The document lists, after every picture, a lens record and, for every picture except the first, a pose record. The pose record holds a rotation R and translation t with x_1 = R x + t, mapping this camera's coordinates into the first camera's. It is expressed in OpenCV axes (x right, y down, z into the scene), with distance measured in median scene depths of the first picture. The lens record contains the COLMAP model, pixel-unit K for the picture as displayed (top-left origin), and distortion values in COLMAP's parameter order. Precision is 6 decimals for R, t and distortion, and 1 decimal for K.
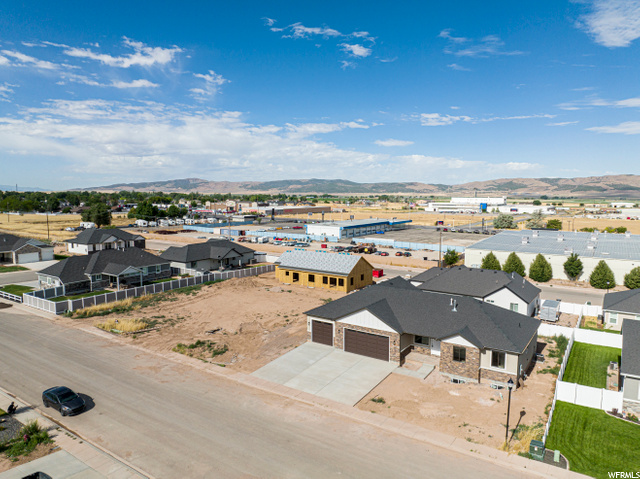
lens RADIAL K [[449.8, 0, 318.0], [0, 449.8, 238.2], [0, 0, 1]] dist [-0.032174, -0.001118]
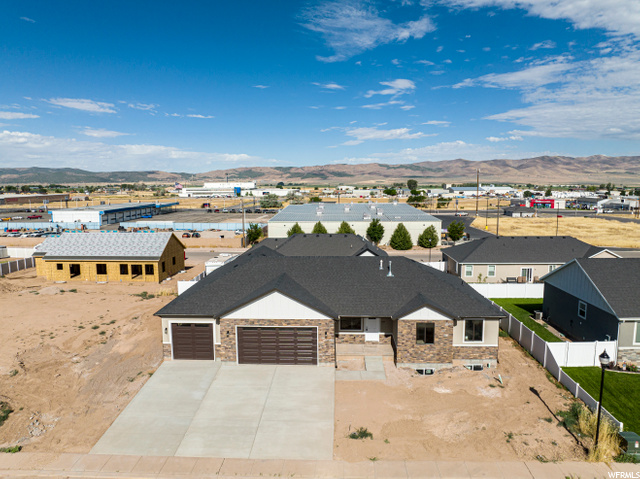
lens RADIAL K [[449.8, 0, 318.0], [0, 449.8, 238.2], [0, 0, 1]] dist [-0.032174, -0.001118]
pose [[0.849986, -0.075575, 0.521357, -0.091658], [0.062809, 0.997135, 0.042144, 0.034200], [-0.523048, -0.003076, 0.852298, 0.239607]]
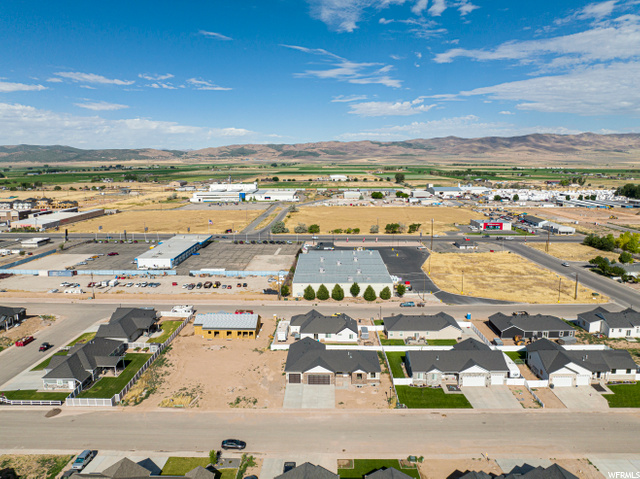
lens RADIAL K [[449.8, 0, 318.0], [0, 449.8, 238.2], [0, 0, 1]] dist [-0.032174, -0.001118]
pose [[0.840551, -0.105971, 0.531267, -0.582553], [0.063692, 0.993211, 0.097342, -0.395873], [-0.537976, -0.047983, 0.841594, -0.502126]]
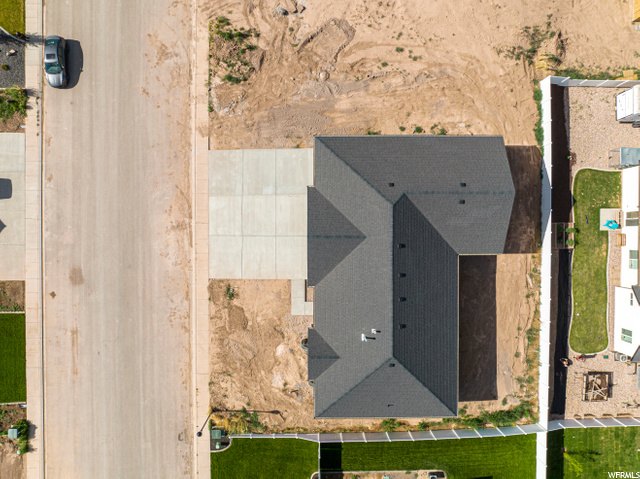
lens RADIAL K [[449.8, 0, 318.0], [0, 449.8, 238.2], [0, 0, 1]] dist [-0.032174, -0.001118]
pose [[0.564790, 0.825204, 0.007060, 0.061639], [-0.091708, 0.054261, 0.994307, -0.331301], [0.820123, -0.562222, 0.106323, 0.515031]]
